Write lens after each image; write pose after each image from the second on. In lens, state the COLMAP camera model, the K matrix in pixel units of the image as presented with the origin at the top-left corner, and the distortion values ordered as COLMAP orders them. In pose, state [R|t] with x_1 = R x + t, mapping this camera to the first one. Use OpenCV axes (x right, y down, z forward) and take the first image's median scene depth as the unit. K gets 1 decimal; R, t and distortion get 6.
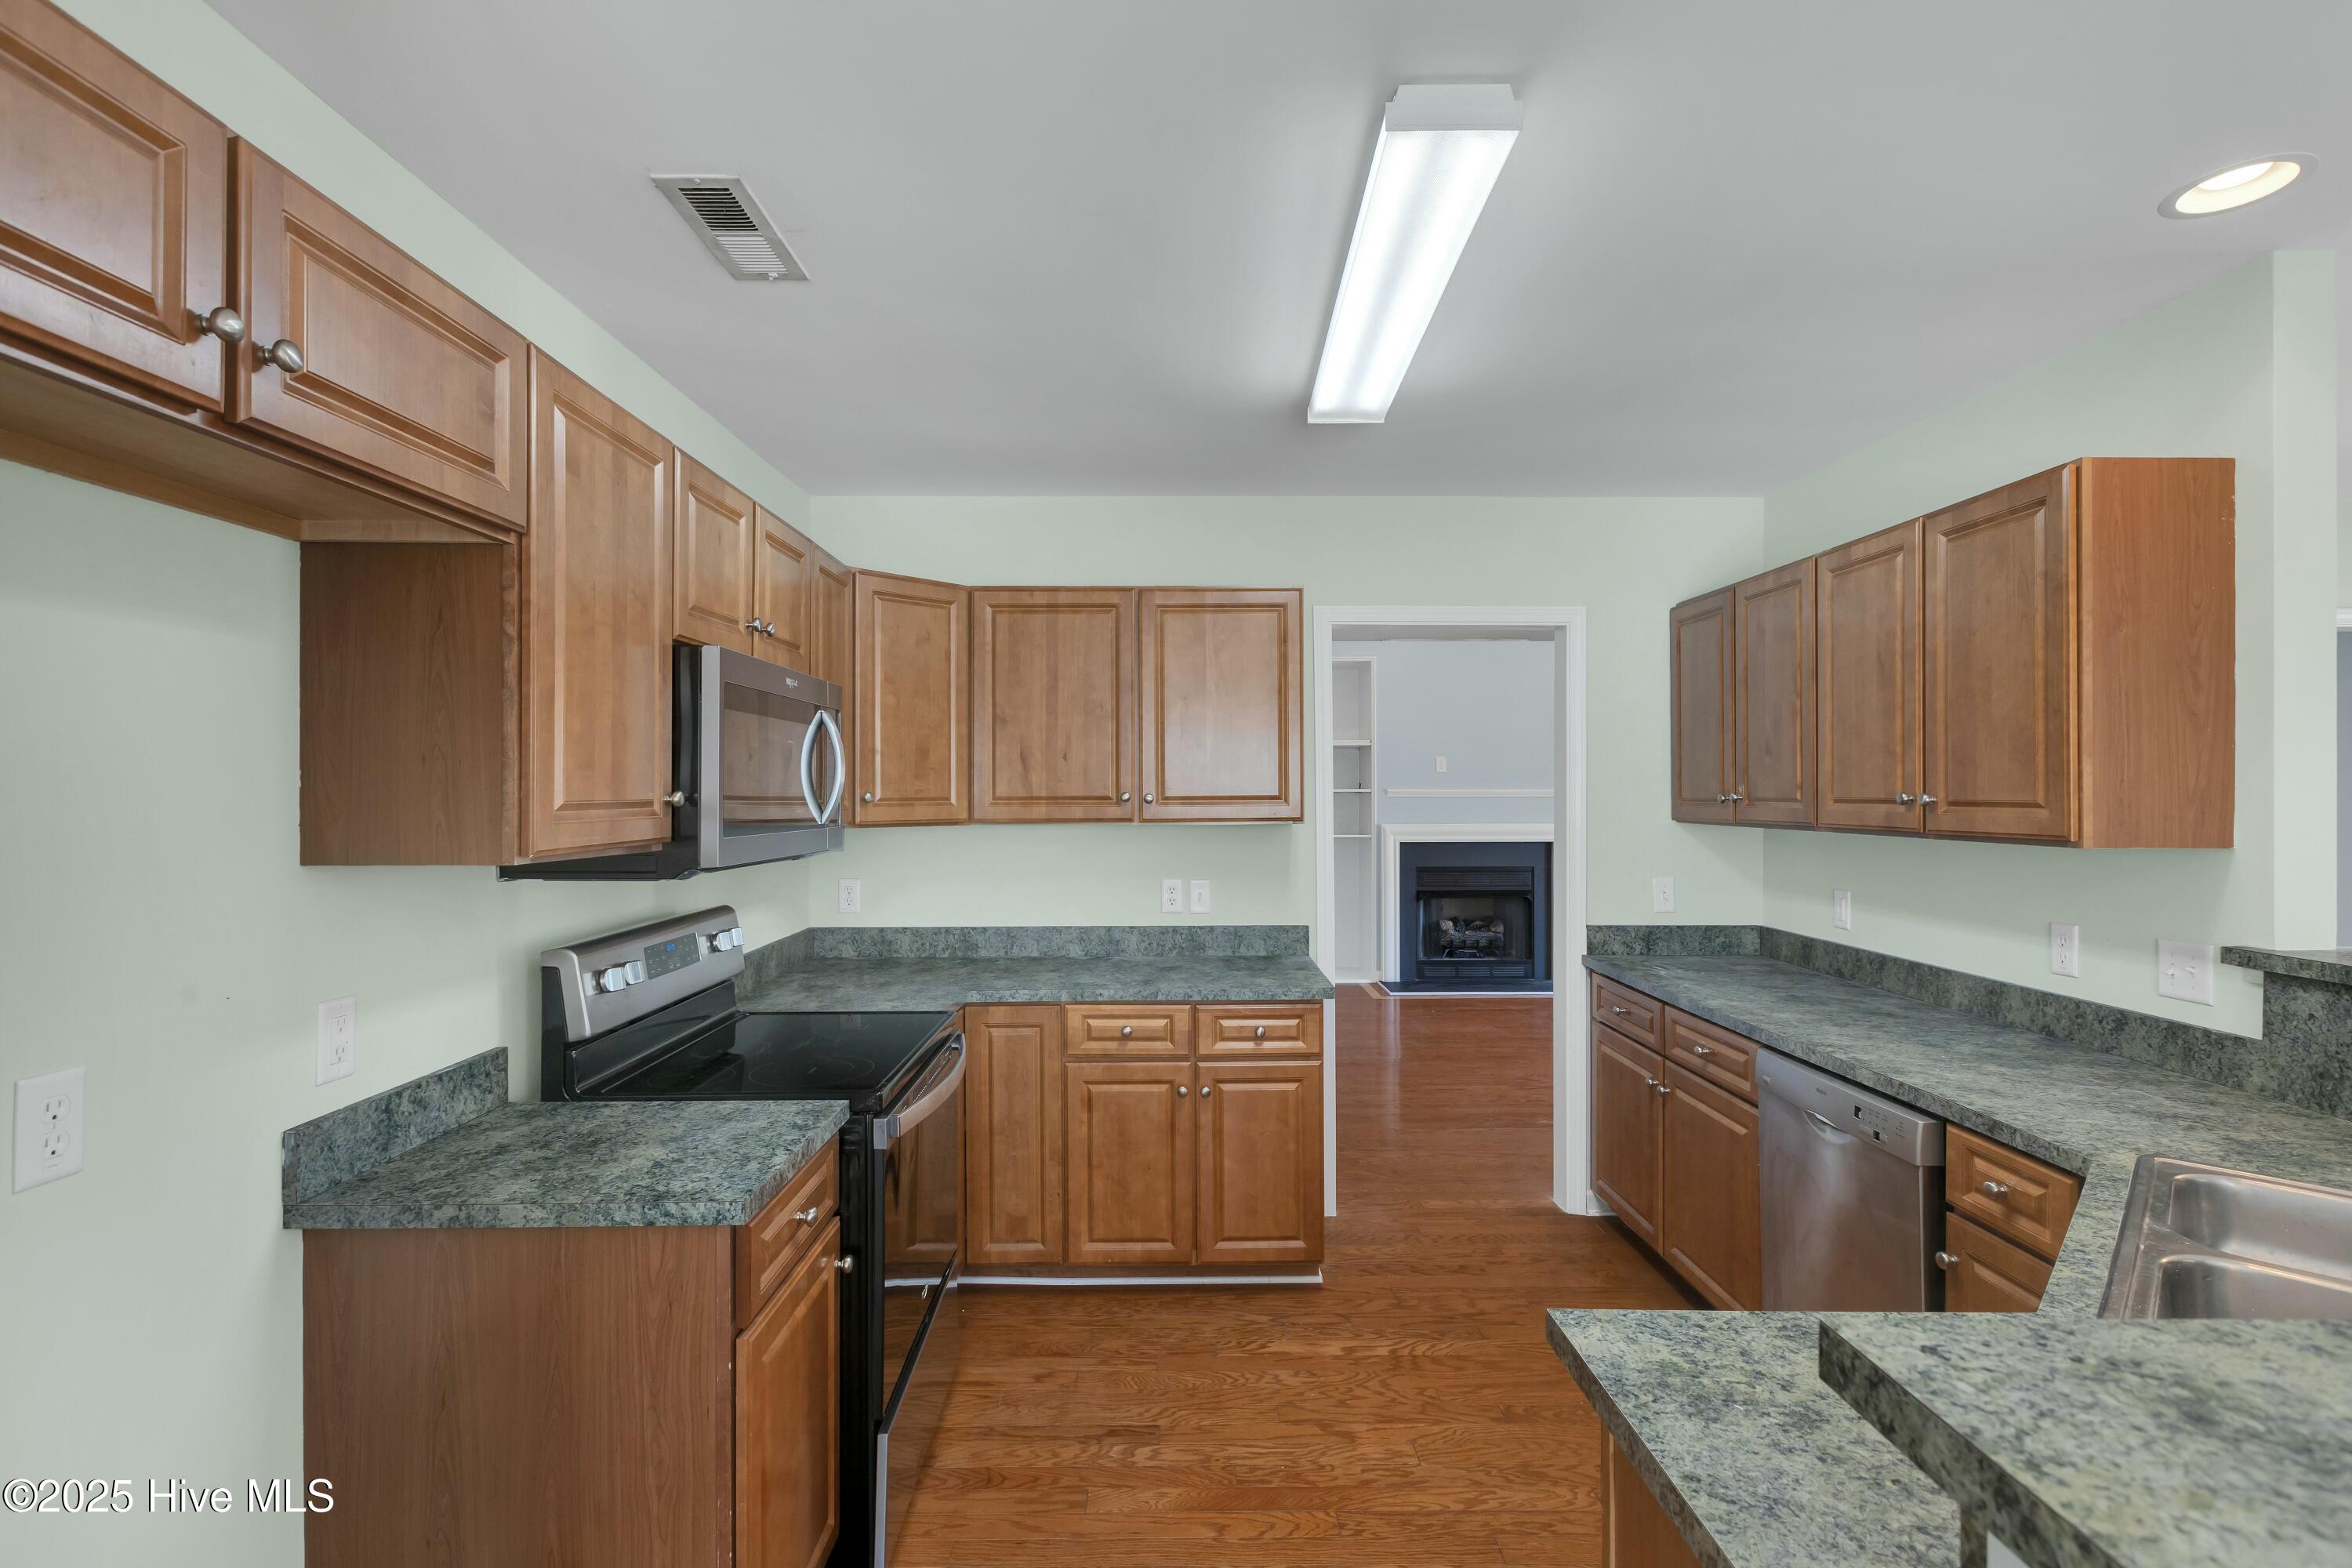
lens RADIAL K [[1145.7, 0, 1177.6], [0, 1145.7, 785.9], [0, 0, 1]] dist [-0.000599, -0.000165]
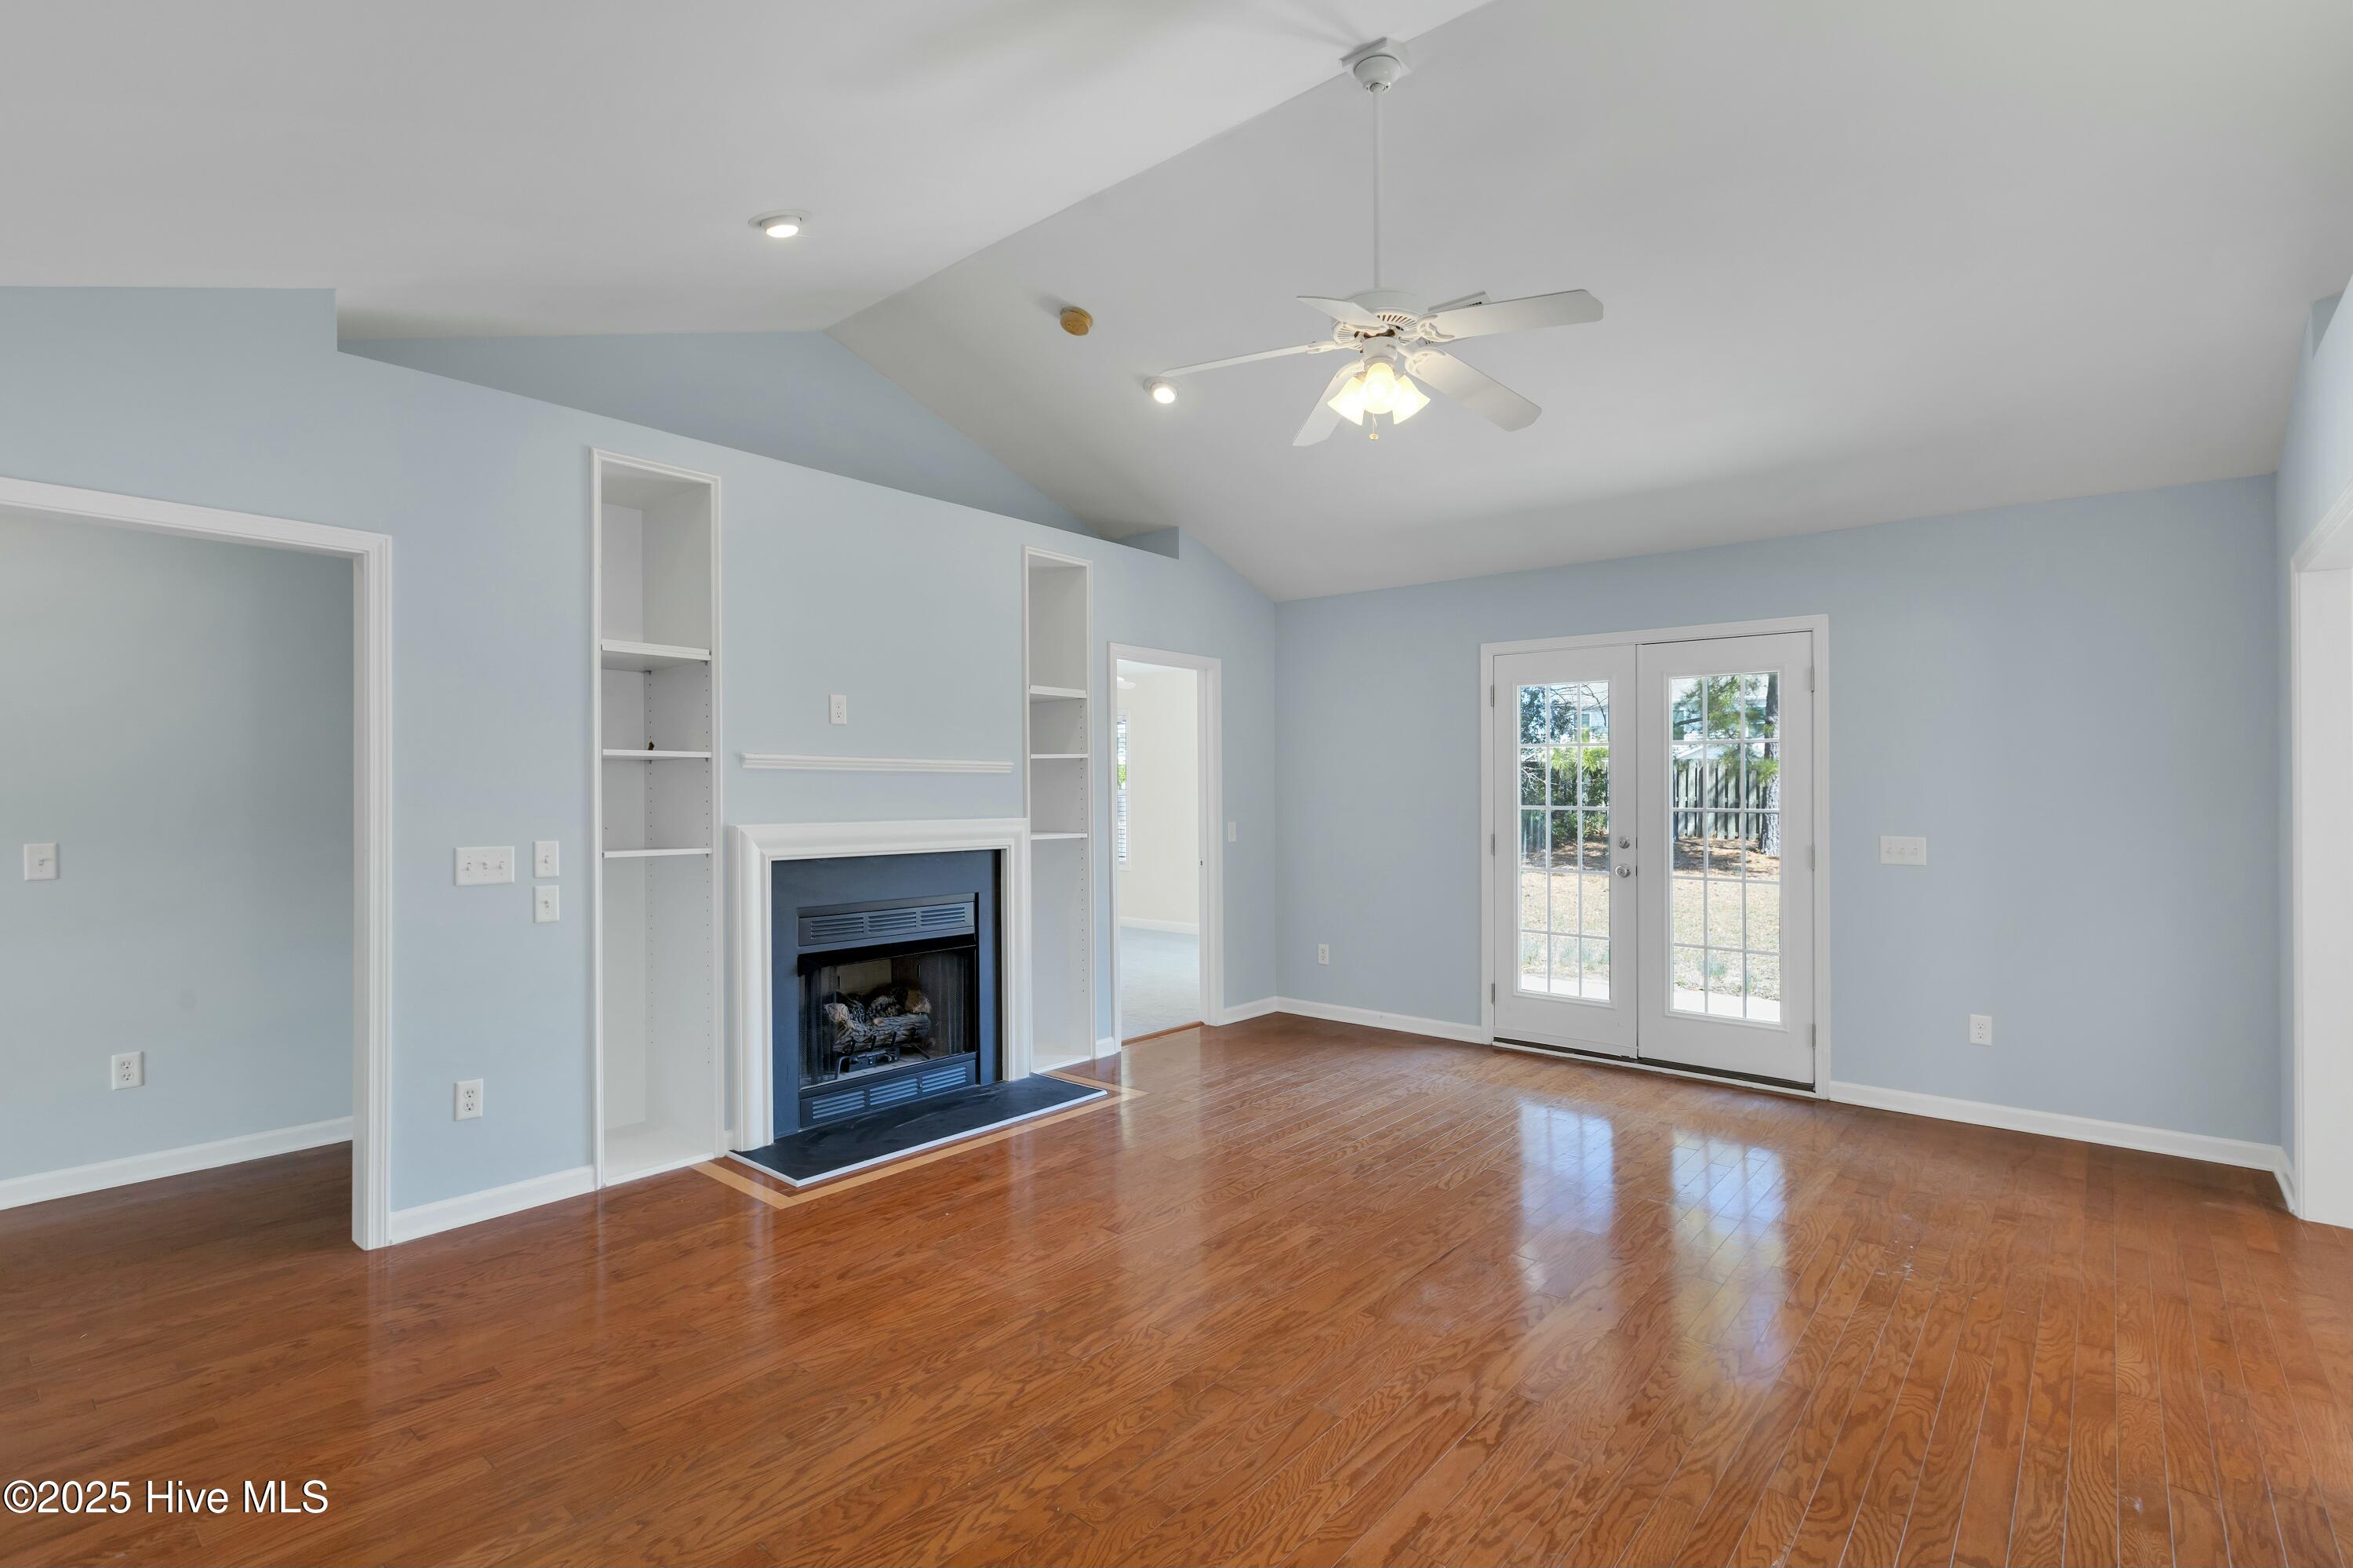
lens RADIAL K [[1146.2, 0, 1171.5], [0, 1146.2, 783.2], [0, 0, 1]] dist [-0.000599, -0.000165]
pose [[0.656019, 0.004001, 0.754734, -0.066189], [-0.004659, 0.999988, -0.001251, 0.015507], [-0.754730, -0.002695, 0.656030, 0.540838]]
